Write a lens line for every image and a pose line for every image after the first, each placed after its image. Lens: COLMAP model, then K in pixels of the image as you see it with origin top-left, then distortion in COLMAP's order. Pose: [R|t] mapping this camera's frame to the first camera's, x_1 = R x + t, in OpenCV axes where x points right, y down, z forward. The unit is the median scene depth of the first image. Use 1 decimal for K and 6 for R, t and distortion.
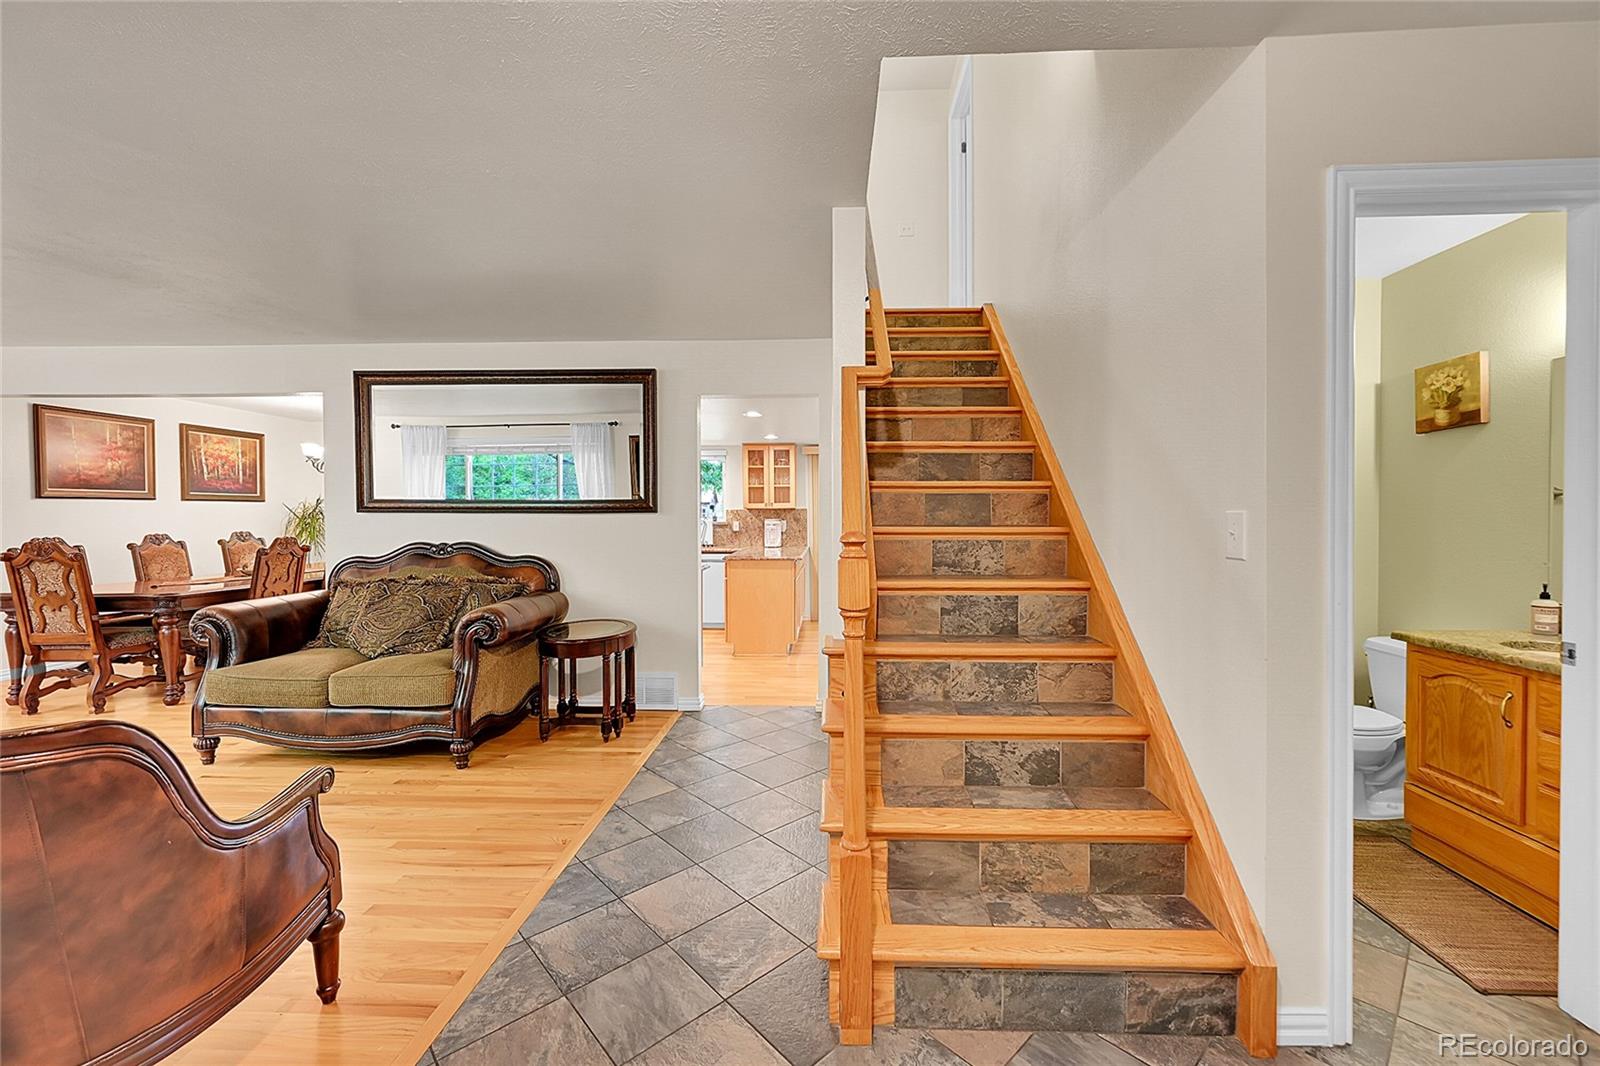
lens RADIAL K [[641.3, 0, 800.5], [0, 641.3, 523.9], [0, 0, 1]] dist [-0.000776, -0.000296]
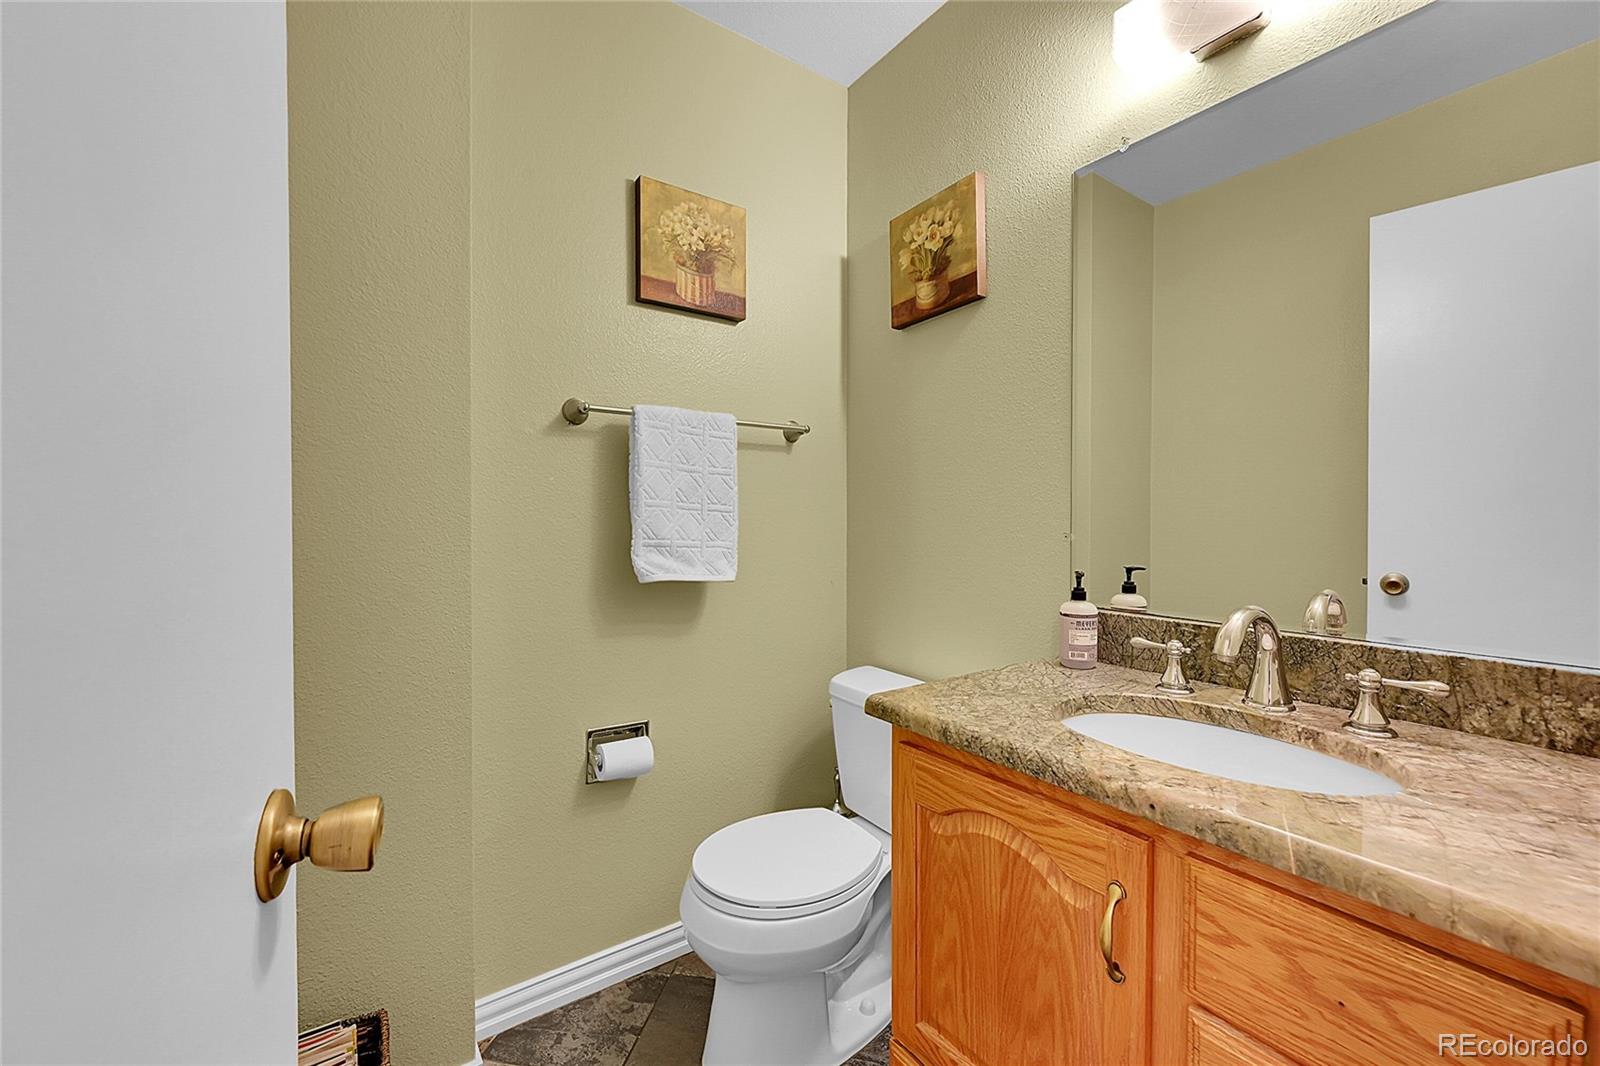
lens RADIAL K [[641.3, 0, 800.5], [0, 641.3, 523.9], [0, 0, 1]] dist [-0.000776, -0.000296]
pose [[0.793654, -0.000927, 0.608368, 0.581643], [0.006441, 0.999956, -0.006880, 0.049938], [-0.608335, 0.009379, 0.793625, 0.636829]]
